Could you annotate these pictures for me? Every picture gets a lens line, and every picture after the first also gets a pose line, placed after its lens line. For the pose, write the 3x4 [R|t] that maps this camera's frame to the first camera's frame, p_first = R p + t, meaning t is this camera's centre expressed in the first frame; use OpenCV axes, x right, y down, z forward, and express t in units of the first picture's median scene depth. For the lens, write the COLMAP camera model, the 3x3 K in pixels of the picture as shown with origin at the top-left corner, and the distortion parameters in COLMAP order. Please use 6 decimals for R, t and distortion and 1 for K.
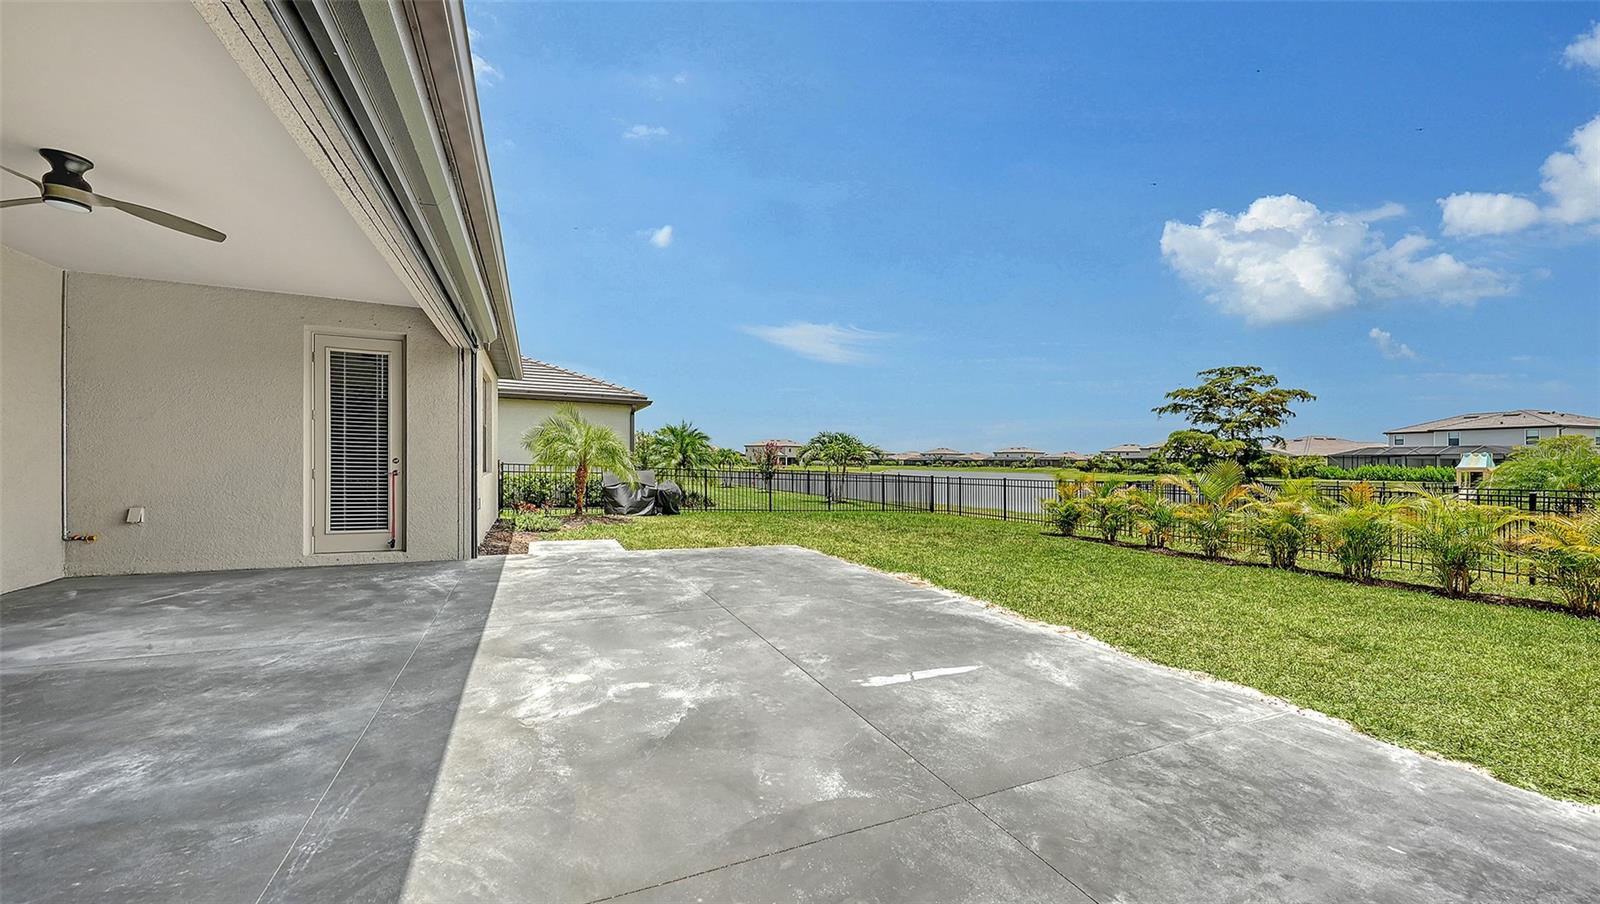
lens RADIAL K [[557.6, 0, 794.1], [0, 557.6, 462.6], [0, 0, 1]] dist [-0.001639, -0.000042]
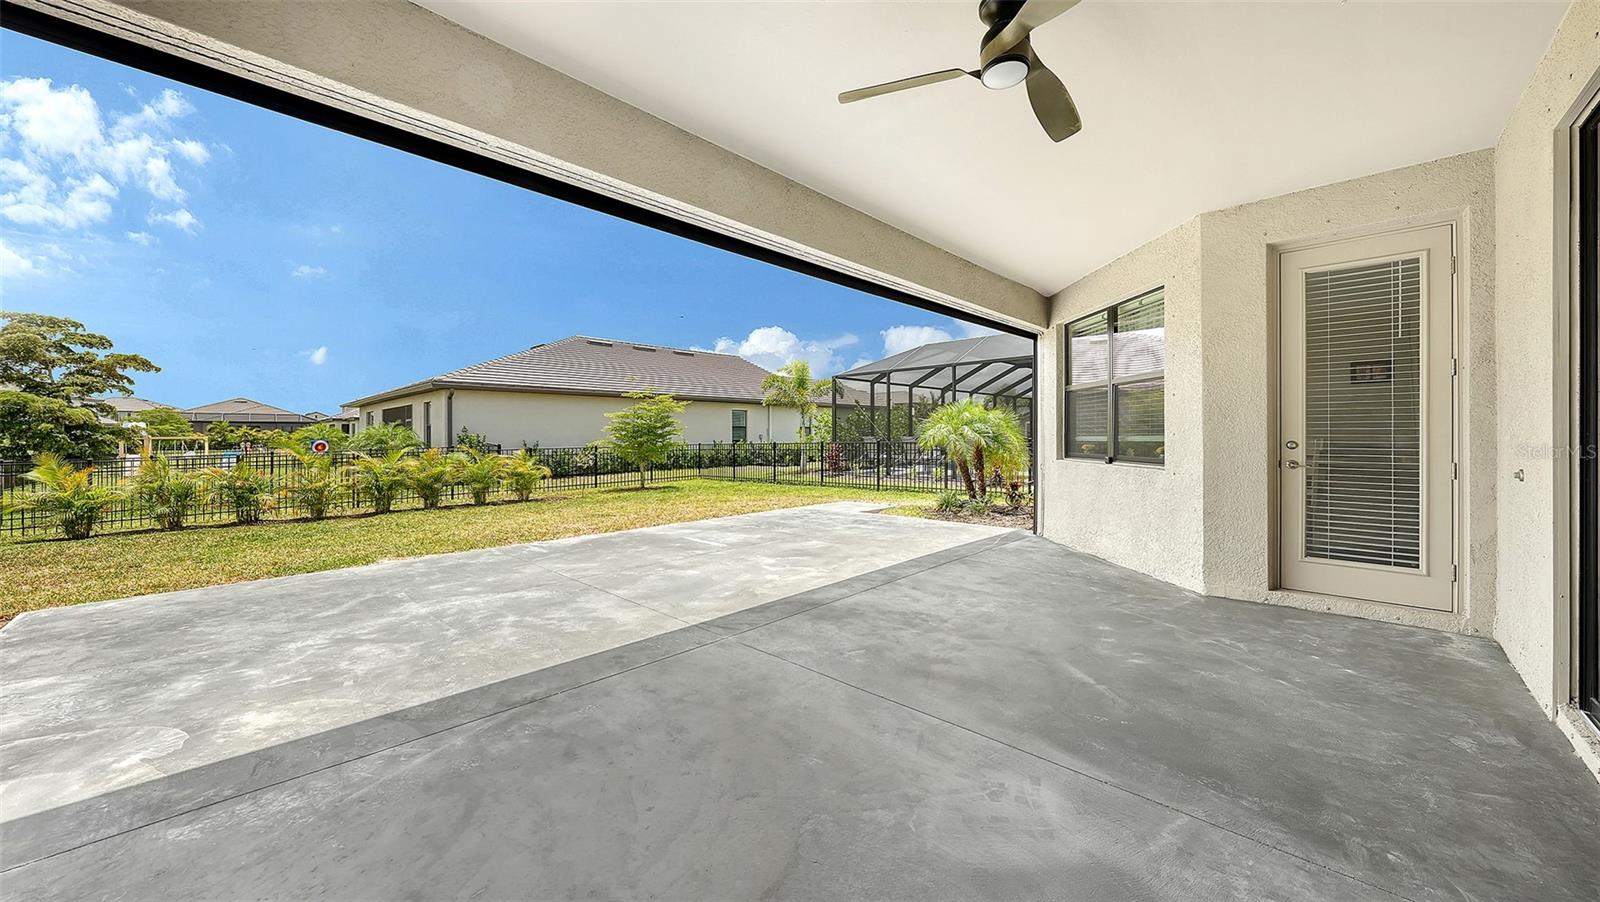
lens RADIAL K [[557.6, 0, 797.7], [0, 557.6, 435.3], [0, 0, 1]] dist [-0.001639, -0.000042]
pose [[-0.360537, -0.013244, 0.932651, -1.528749], [0.007217, 0.999830, 0.016987, -0.026565], [-0.932717, 0.012855, -0.360380, 1.220816]]
